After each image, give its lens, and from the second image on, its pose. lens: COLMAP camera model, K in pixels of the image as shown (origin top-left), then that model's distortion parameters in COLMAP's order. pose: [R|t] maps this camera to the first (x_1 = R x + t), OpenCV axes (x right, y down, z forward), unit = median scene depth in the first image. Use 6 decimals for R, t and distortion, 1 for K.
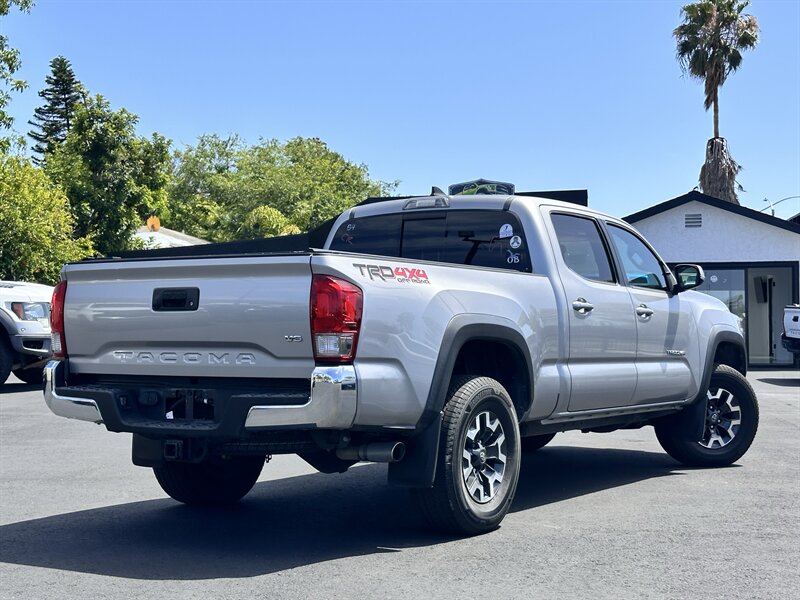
lens RADIAL K [[1225.2, 0, 400.0], [0, 1225.2, 300.0], [0, 0, 1]] dist [0.134282, 0.112697]
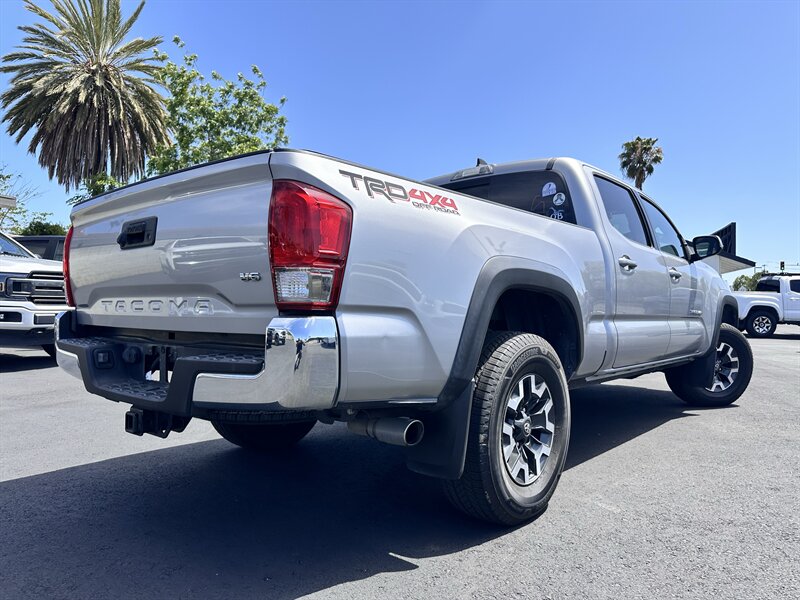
lens RADIAL K [[568.9, 0, 397.7], [0, 568.9, 297.3], [0, 0, 1]] dist [0.075031, -0.113642]
pose [[0.989893, 0.001018, -0.141812, 0.035356], [-0.000126, 0.999980, 0.006303, 0.035591], [0.141816, -0.006222, 0.989873, 0.604763]]
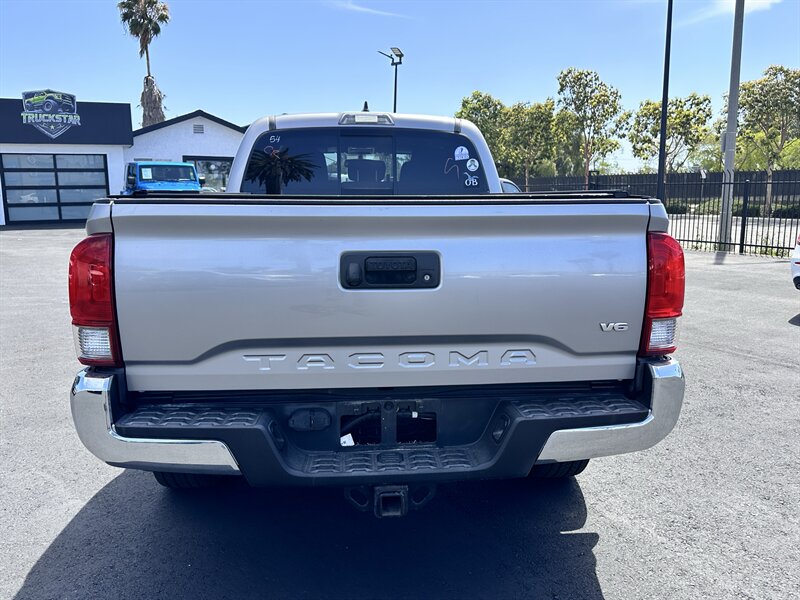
lens RADIAL K [[642.7, 0, 400.3], [0, 642.7, 296.2], [0, 0, 1]] dist [0.054024, -0.059383]
pose [[0.800040, -0.096966, 0.592059, -0.342095], [-0.016550, 0.982910, 0.183343, -0.043189], [-0.599719, -0.156480, 0.784762, 0.688112]]
